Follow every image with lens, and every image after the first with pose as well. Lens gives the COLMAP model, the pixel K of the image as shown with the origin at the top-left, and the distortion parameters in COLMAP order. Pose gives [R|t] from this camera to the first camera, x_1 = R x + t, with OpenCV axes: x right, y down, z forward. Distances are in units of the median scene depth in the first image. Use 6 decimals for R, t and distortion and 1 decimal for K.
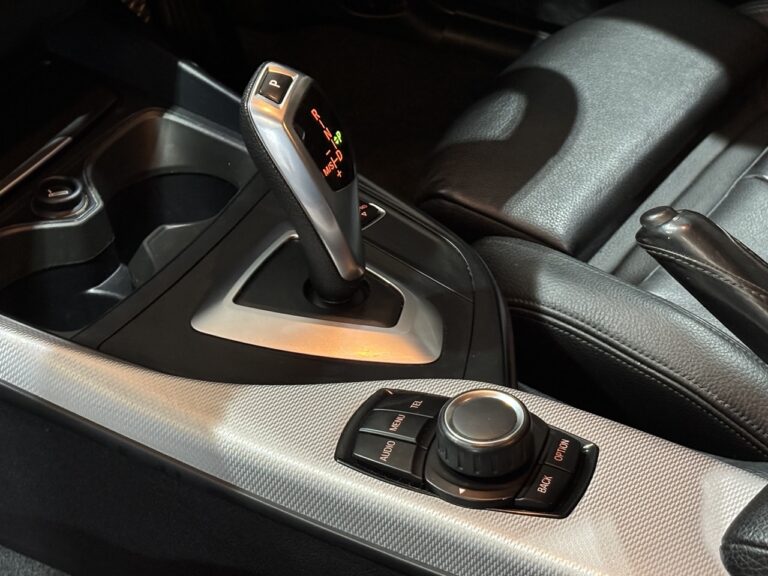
lens RADIAL K [[1498.7, 0, 384.0], [0, 1498.7, 288.0], [0, 0, 1]] dist [0.485308, -3.173053]
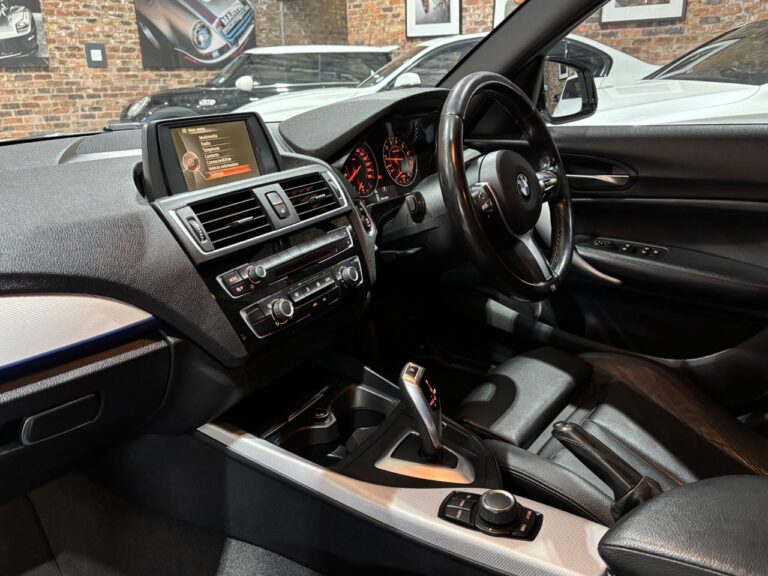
lens RADIAL K [[657.4, 0, 384.0], [0, 657.4, 288.0], [0, 0, 1]] dist [-0.006672, -0.019578]
pose [[0.998787, 0.013090, -0.047467, -0.066320], [-0.026124, 0.958022, -0.285502, 0.055441], [0.041738, 0.286395, 0.957202, -0.140310]]
